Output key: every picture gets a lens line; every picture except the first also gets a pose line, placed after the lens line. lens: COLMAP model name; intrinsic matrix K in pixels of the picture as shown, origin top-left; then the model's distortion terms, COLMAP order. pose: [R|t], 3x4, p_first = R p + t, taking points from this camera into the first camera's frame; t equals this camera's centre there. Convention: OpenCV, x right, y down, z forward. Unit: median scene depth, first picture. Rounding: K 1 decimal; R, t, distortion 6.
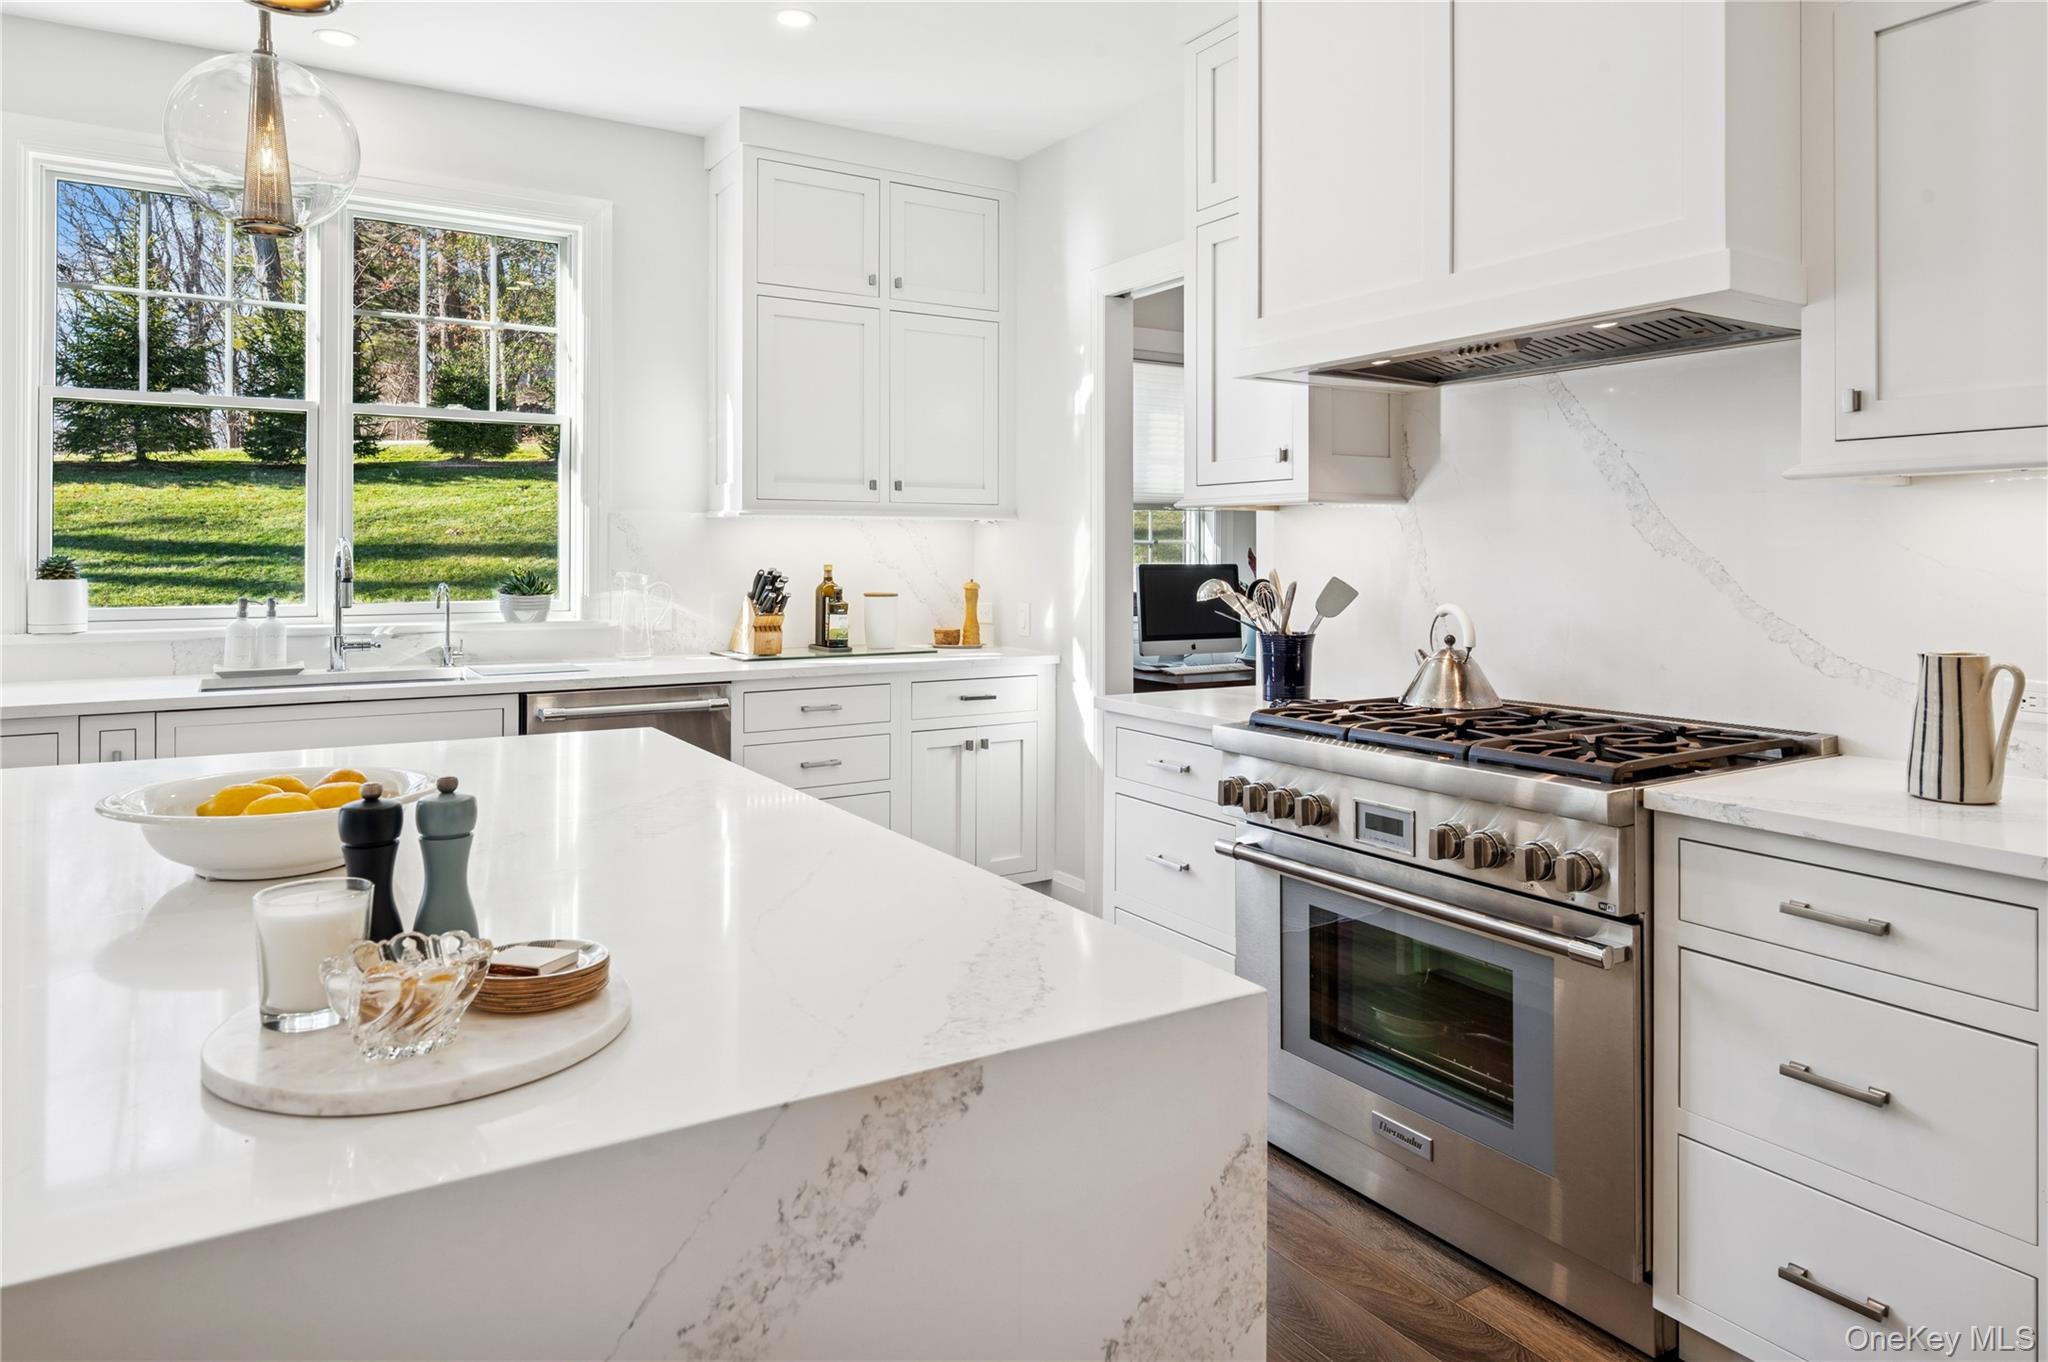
lens RADIAL K [[1236.0, 0, 1032.2], [0, 1236.0, 658.5], [0, 0, 1]] dist [-0.001374, 0.000890]
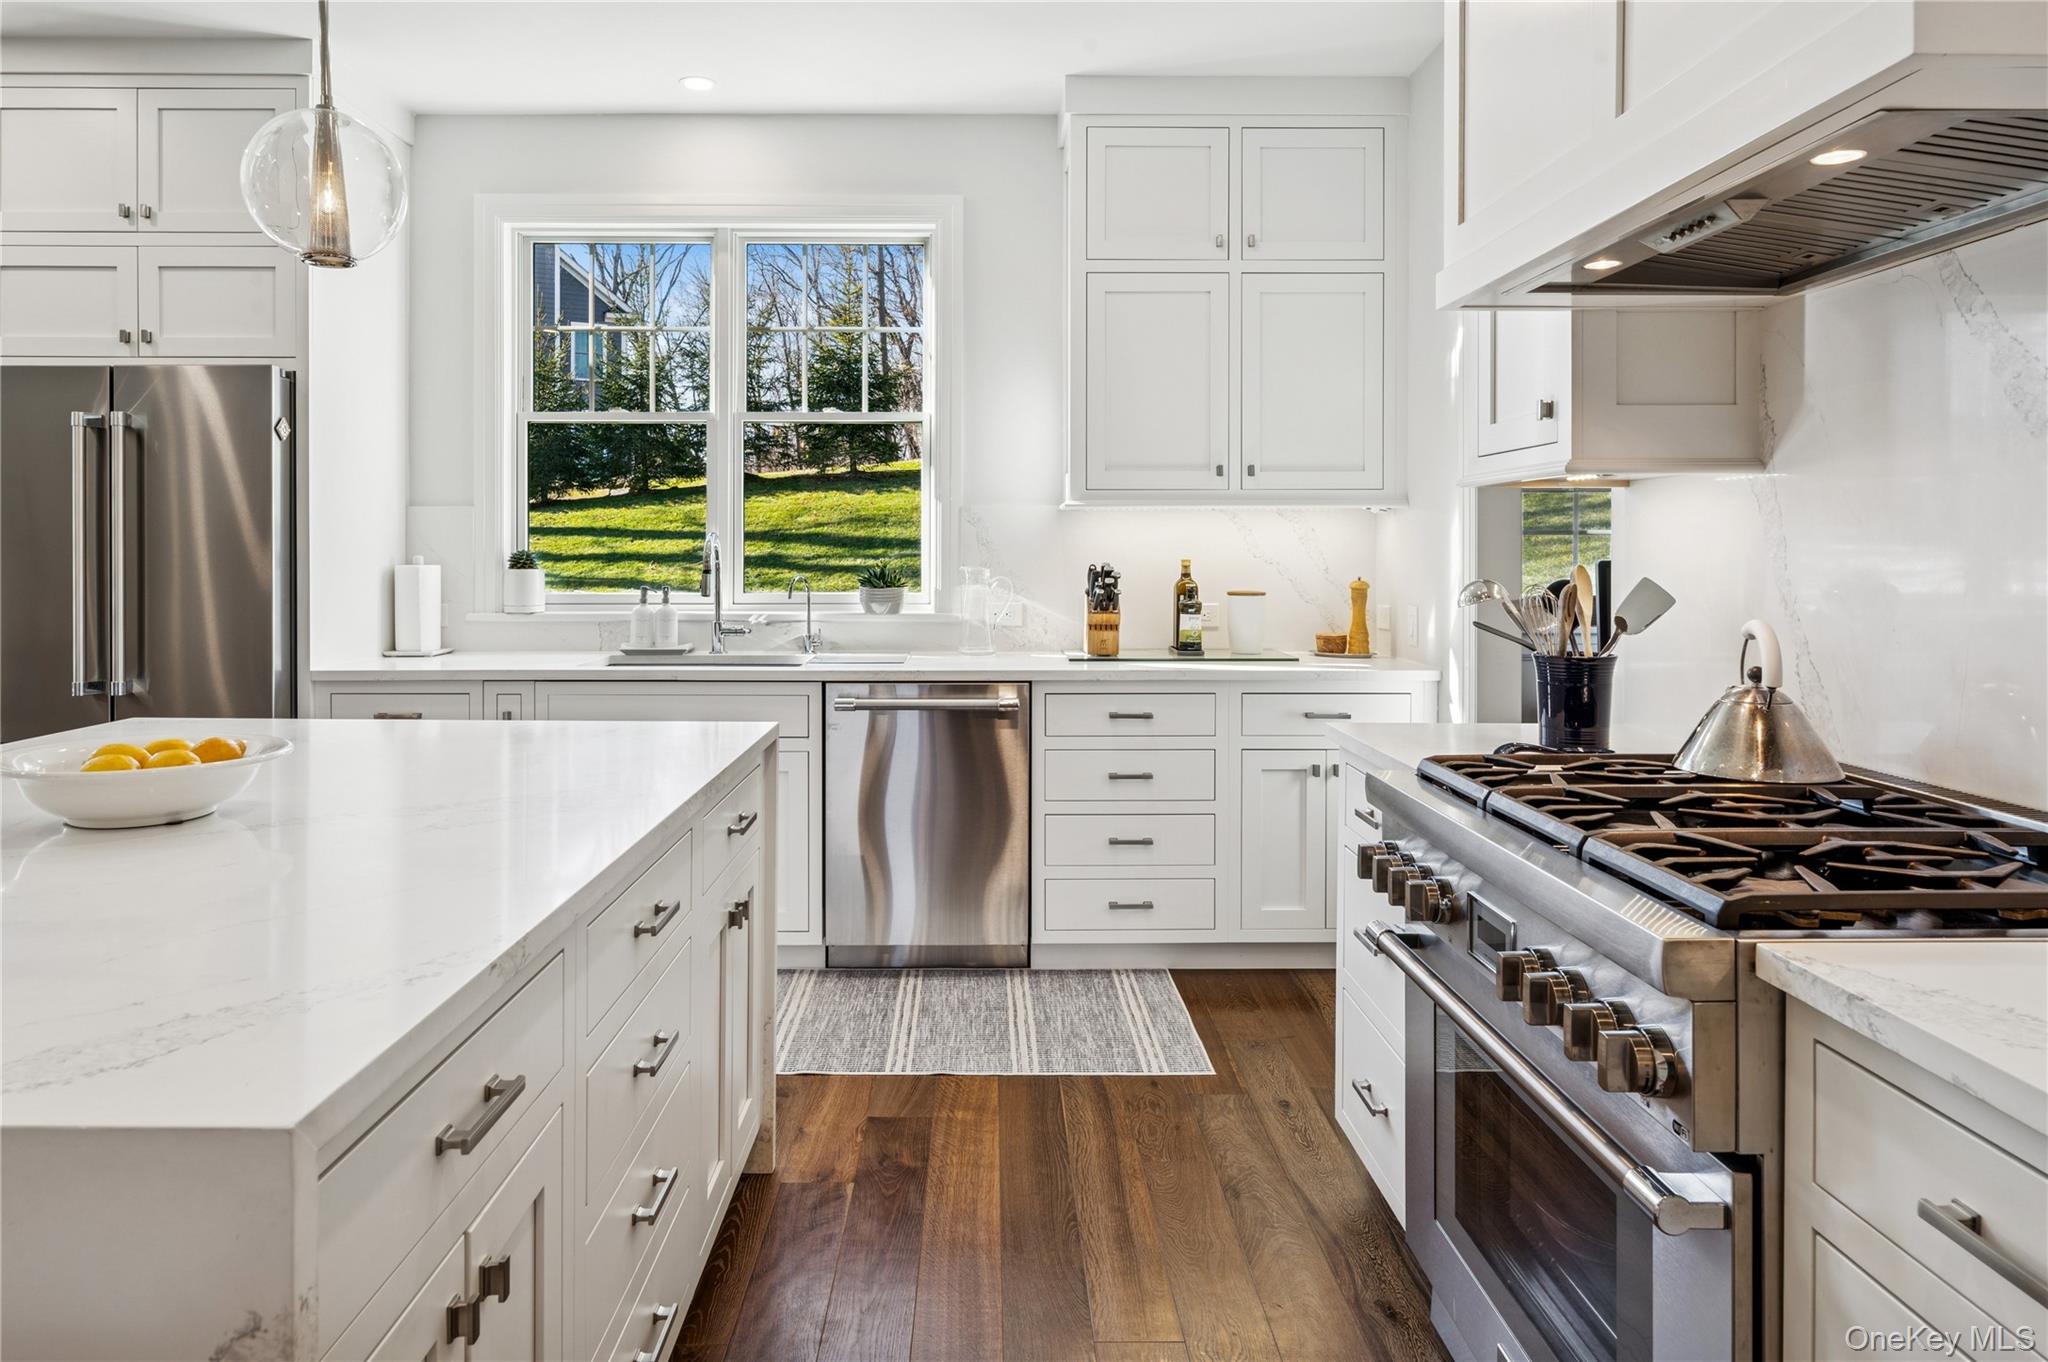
lens RADIAL K [[1269.5, 0, 1016.4], [0, 1269.5, 658.1], [0, 0, 1]] dist [-0.002586, 0.002648]
pose [[0.854124, 0.043309, -0.518263, 0.243320], [-0.042985, 0.998996, 0.012640, -0.010736], [0.518290, 0.011481, 0.855128, 0.147438]]
